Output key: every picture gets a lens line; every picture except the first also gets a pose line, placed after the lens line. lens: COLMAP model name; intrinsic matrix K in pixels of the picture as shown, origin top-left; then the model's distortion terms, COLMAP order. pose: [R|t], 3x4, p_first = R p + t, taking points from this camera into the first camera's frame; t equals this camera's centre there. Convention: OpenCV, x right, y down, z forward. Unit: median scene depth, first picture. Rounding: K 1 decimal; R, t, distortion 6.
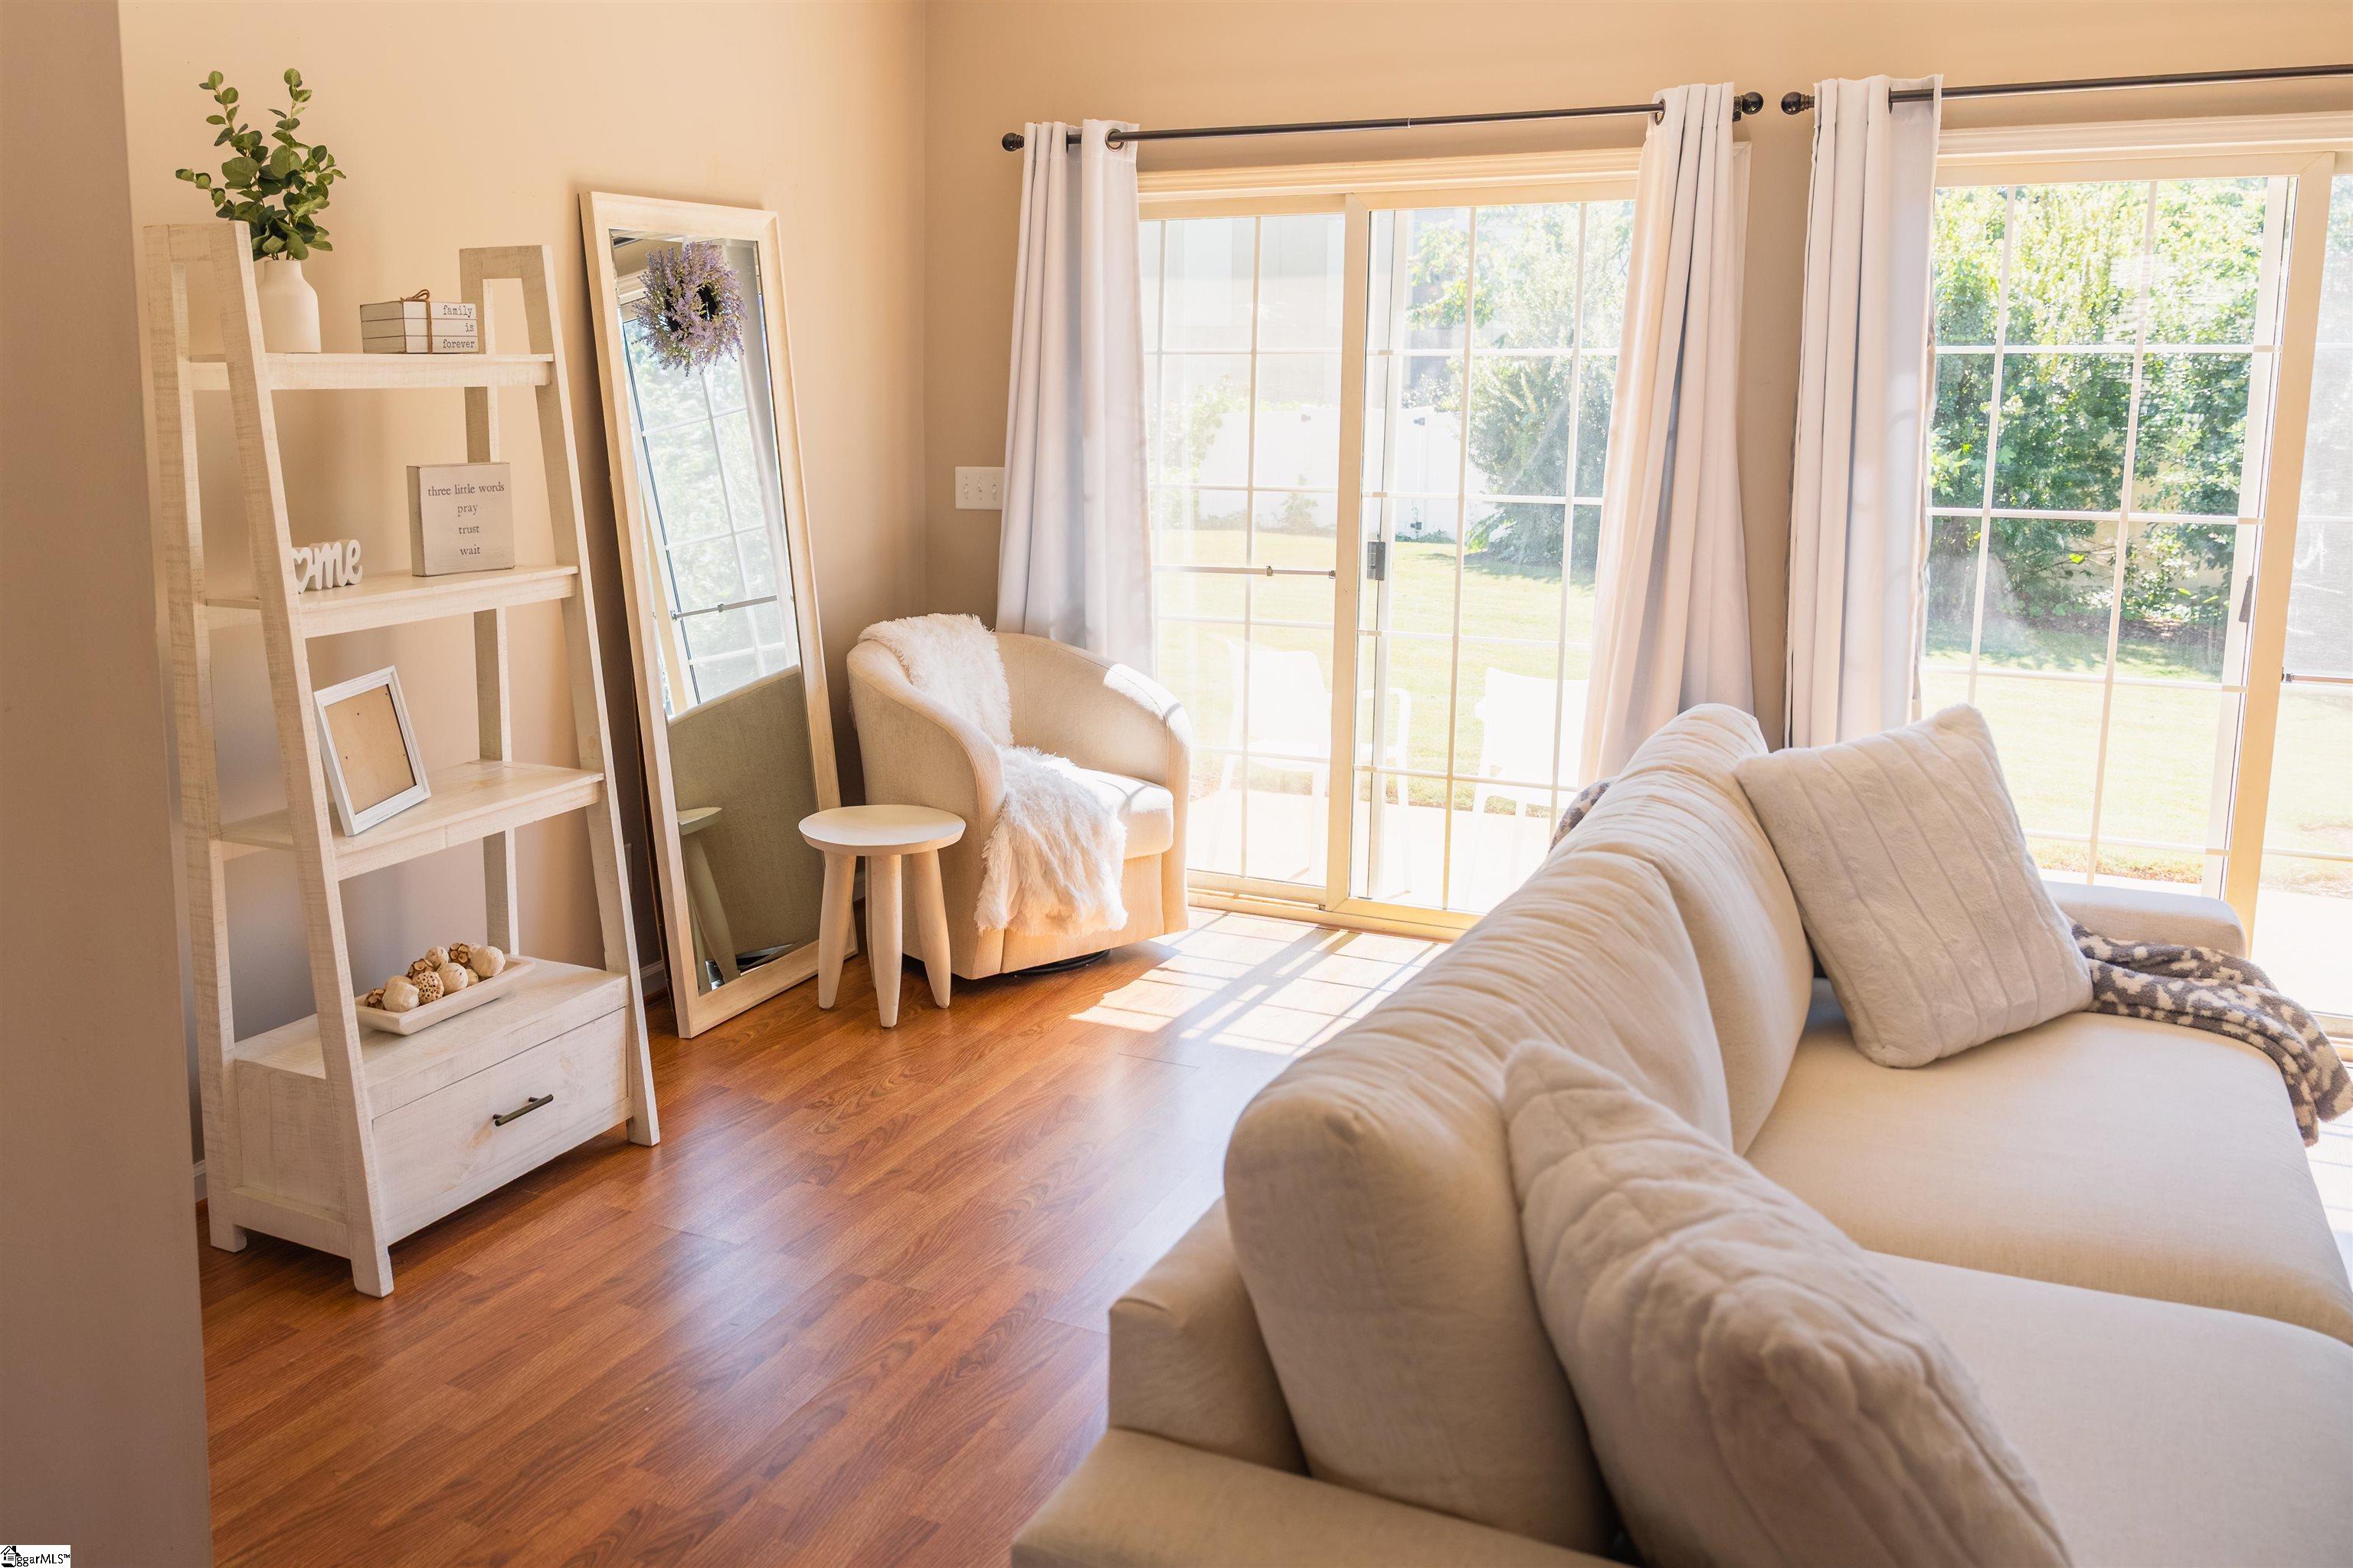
lens RADIAL K [[1964.2, 0, 966.9], [0, 1964.2, 680.0], [0, 0, 1]] dist [0.002025, -0.012027]
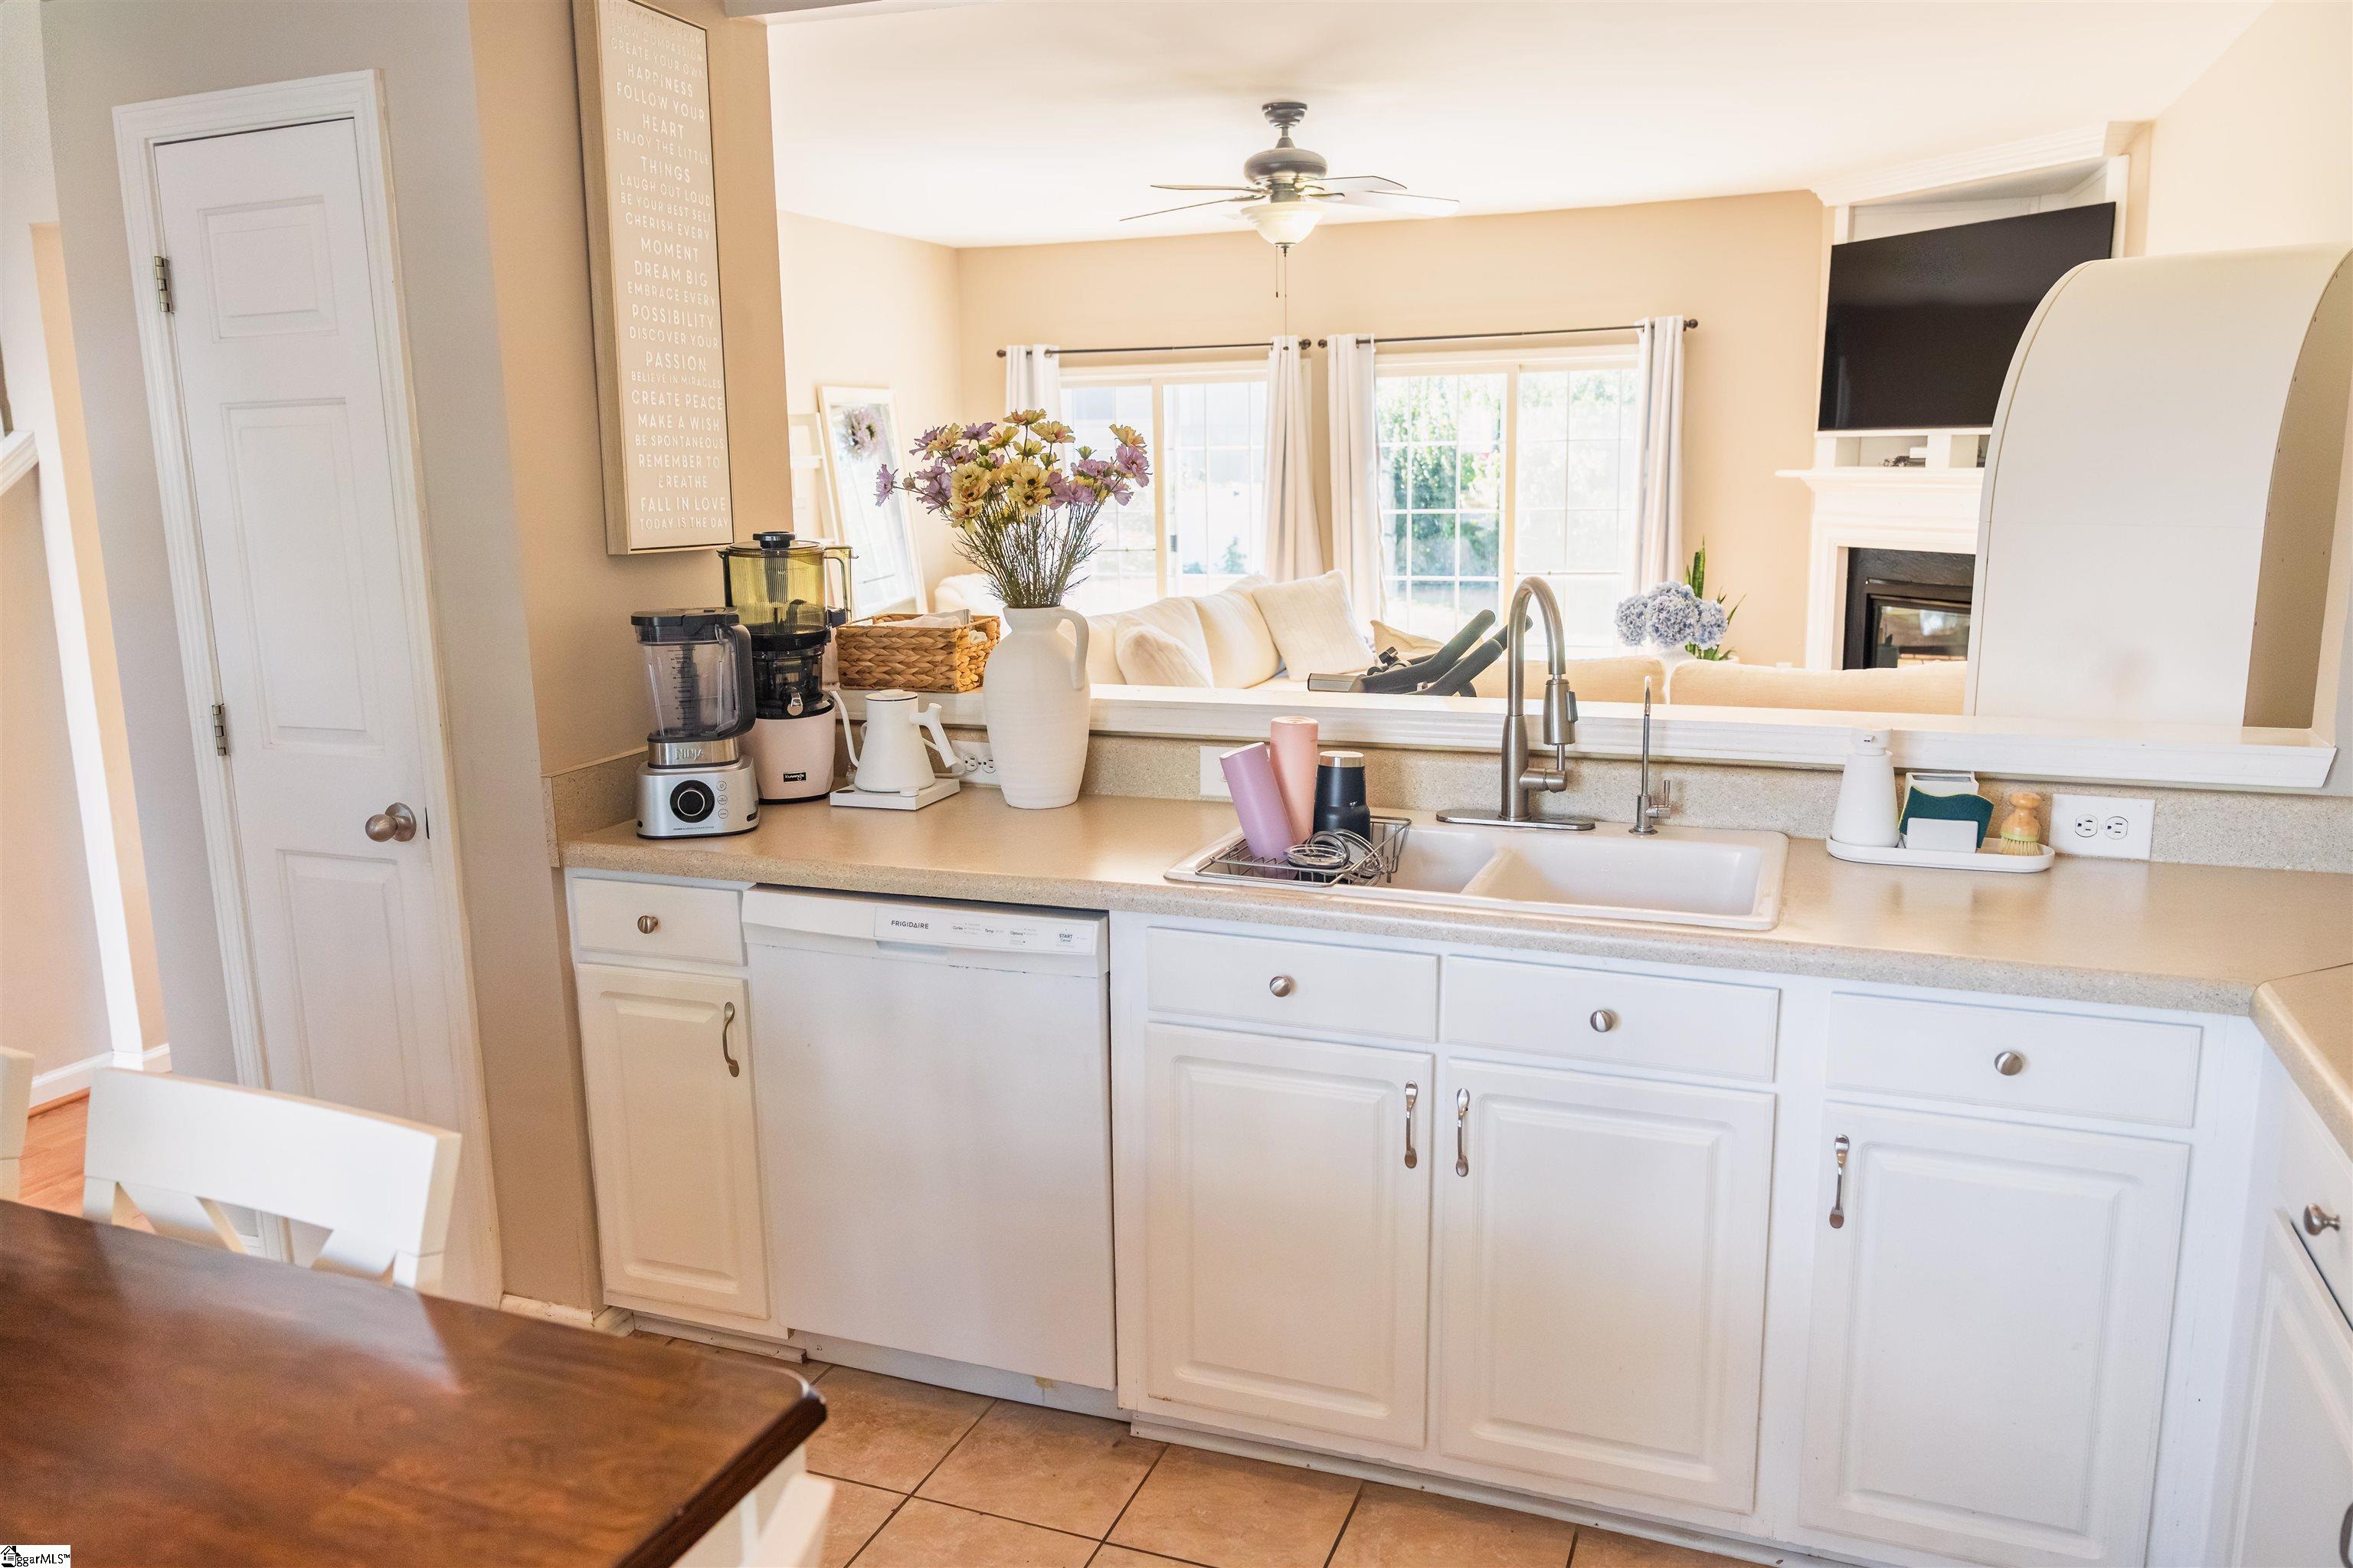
lens RADIAL K [[1673.8, 0, 1184.9], [0, 1673.8, 771.3], [0, 0, 1]] dist [0.003316, -0.000241]
pose [[0.993069, -0.037627, 0.111343, 0.001827], [0.034700, 0.999002, 0.028112, 0.201322], [-0.112290, -0.024054, 0.993384, -1.236814]]
